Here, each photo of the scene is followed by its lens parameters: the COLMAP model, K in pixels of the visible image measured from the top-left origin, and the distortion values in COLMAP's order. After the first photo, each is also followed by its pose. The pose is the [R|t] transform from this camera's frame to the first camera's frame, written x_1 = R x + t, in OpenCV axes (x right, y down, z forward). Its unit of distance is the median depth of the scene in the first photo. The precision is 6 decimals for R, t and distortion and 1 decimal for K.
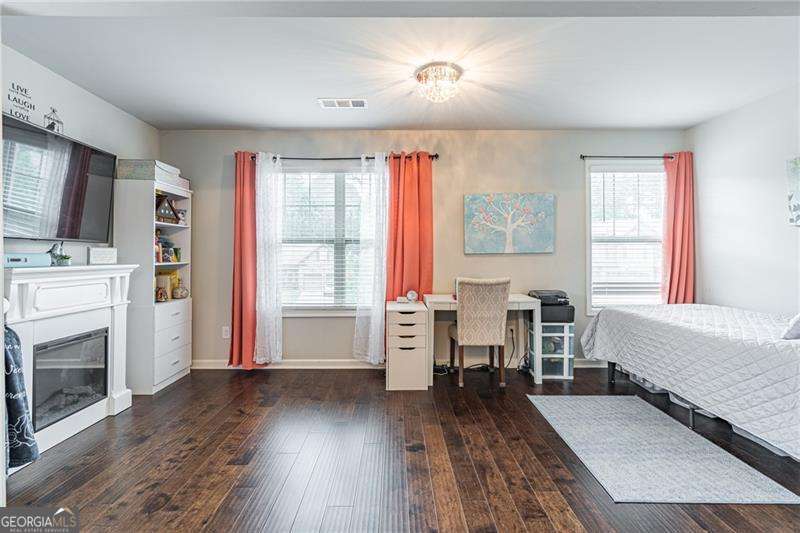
lens RADIAL K [[387.0, 0, 398.9], [0, 387.0, 249.3], [0, 0, 1]] dist [-0.000125, -0.000036]
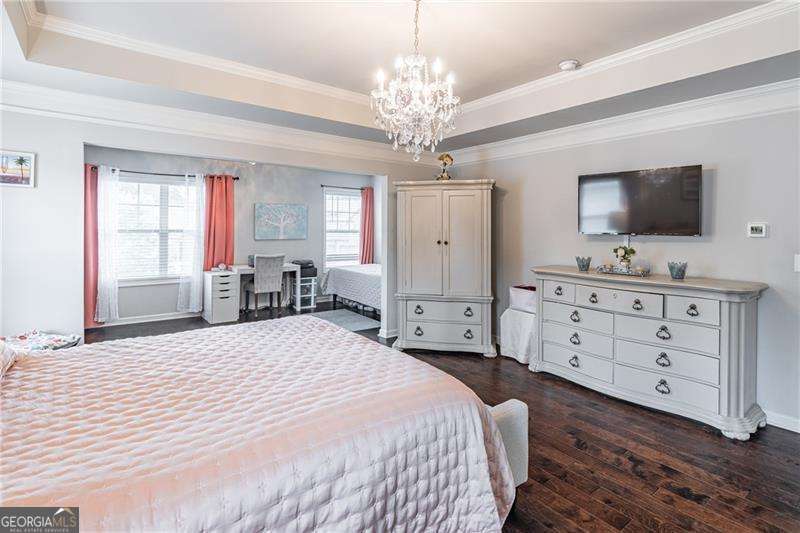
lens RADIAL K [[393.4, 0, 400.8], [0, 393.4, 242.6], [0, 0, 1]] dist [0.000009, 0.000601]
pose [[0.795832, -0.010249, 0.605430, -0.352589], [-0.018945, 0.998946, 0.041813, -0.058479], [-0.605221, -0.044746, 0.794799, -0.705400]]
